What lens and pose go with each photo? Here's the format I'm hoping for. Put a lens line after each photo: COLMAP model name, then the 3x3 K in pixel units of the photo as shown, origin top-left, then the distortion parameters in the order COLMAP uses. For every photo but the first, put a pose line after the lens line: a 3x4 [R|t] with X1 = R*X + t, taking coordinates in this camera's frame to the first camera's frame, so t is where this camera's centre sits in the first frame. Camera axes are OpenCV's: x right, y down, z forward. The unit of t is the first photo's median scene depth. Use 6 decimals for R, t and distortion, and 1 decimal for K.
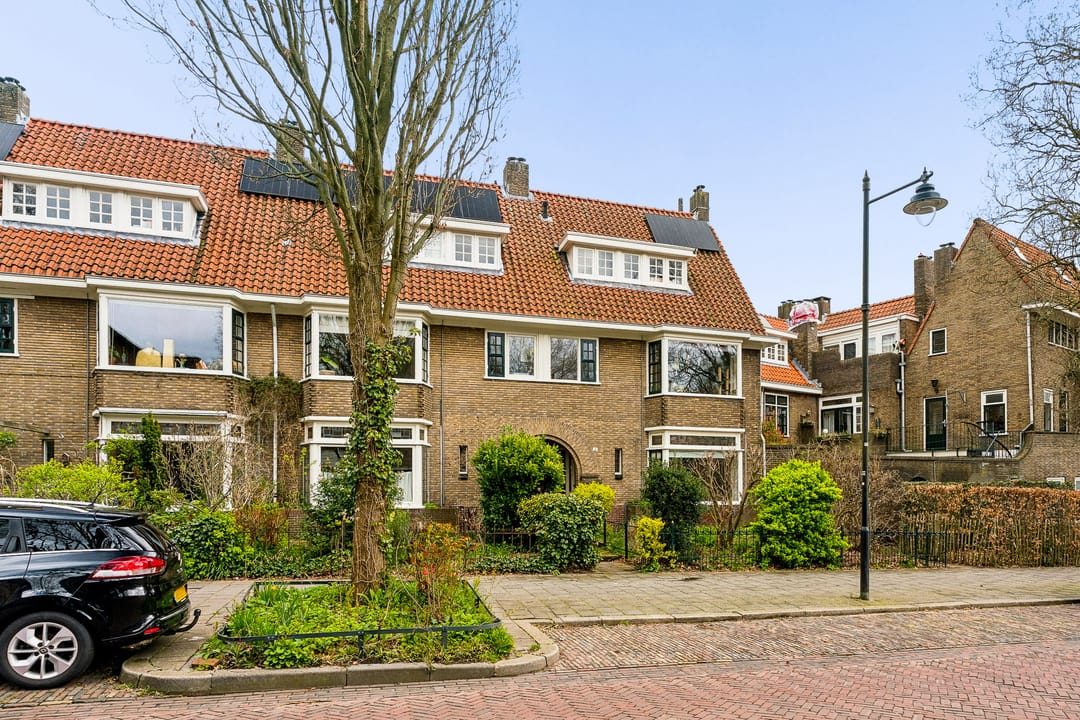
lens RADIAL K [[731.4, 0, 541.5], [0, 731.4, 494.5], [0, 0, 1]] dist [0.001330, -0.000166]
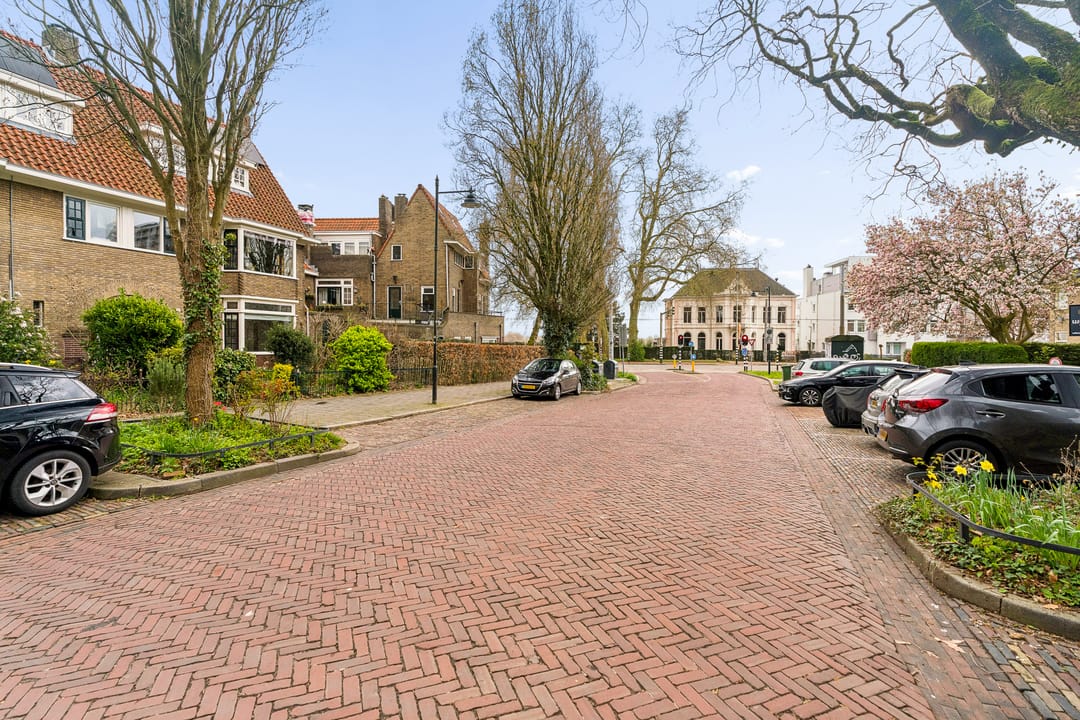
lens RADIAL K [[540.9, 0, 554.0], [0, 540.9, 364.5], [0, 0, 1]] dist [0.000859, -0.000073]
pose [[0.633510, -0.027823, 0.773234, -0.232858], [-0.001875, 0.999295, 0.037493, -0.005744], [-0.773732, -0.025202, 0.633011, -0.061493]]
